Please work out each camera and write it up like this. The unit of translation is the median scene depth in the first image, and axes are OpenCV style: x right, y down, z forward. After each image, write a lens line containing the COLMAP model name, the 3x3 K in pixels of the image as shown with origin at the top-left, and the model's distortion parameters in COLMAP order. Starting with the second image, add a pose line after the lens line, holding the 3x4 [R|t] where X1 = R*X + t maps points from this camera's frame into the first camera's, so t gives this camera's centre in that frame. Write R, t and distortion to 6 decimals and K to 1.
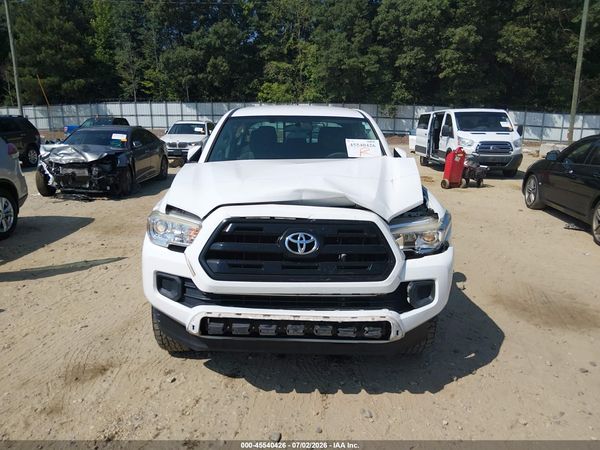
lens RADIAL K [[453.9, 0, 300.0], [0, 453.9, 225.0], [0, 0, 1]] dist [0.085487, -0.153398]
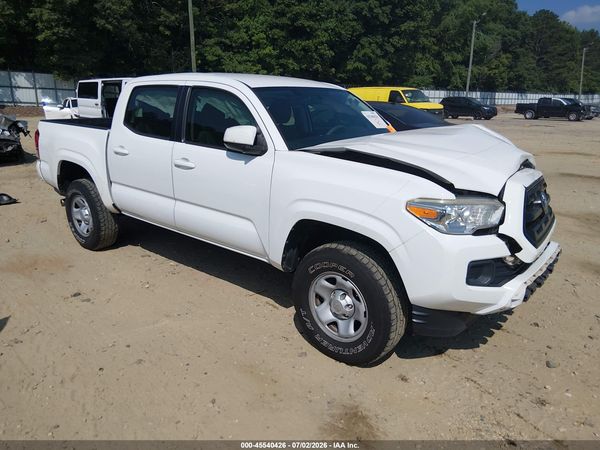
lens RADIAL K [[452.4, 0, 300.0], [0, 452.4, 225.0], [0, 0, 1]] dist [-0.004605, -0.006024]
pose [[0.628387, -0.221858, 0.745593, -0.413002], [0.168948, 0.974513, 0.147586, -0.058818], [-0.759333, 0.033225, 0.649854, 0.231068]]
